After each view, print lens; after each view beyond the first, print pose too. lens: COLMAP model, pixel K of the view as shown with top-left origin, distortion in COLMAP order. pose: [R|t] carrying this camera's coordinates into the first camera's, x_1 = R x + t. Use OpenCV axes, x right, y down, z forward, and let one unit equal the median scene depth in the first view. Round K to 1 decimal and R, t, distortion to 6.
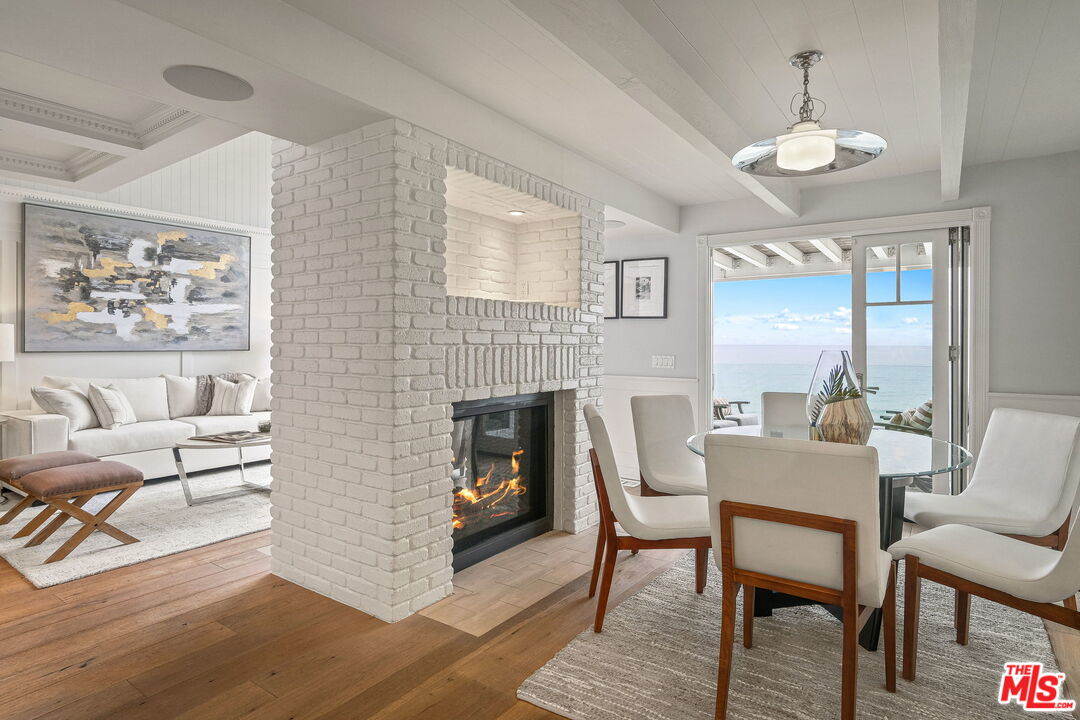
lens RADIAL K [[548.3, 0, 552.1], [0, 548.3, 343.8], [0, 0, 1]] dist [0.001212, 0.001193]
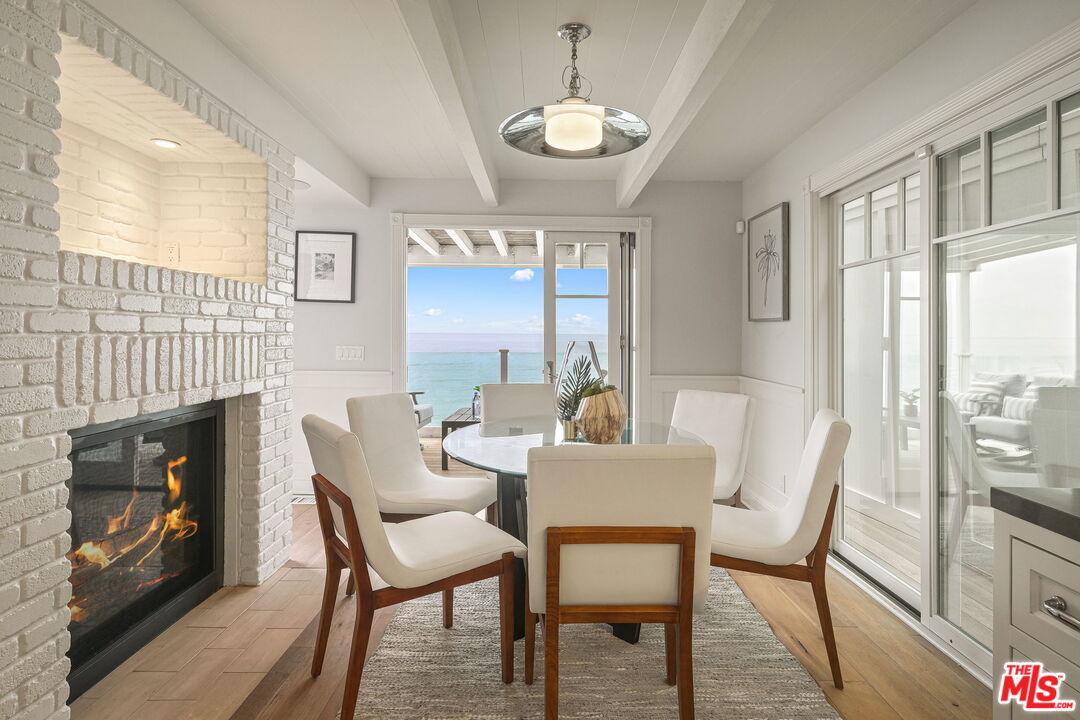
lens RADIAL K [[556.3, 0, 536.4], [0, 556.3, 331.1], [0, 0, 1]] dist [0.000111, -0.000045]
pose [[0.820321, 0.006499, 0.571866, -0.066077], [-0.005932, 0.999978, -0.002856, -0.001213], [-0.571872, -0.001049, 0.820342, 0.124626]]
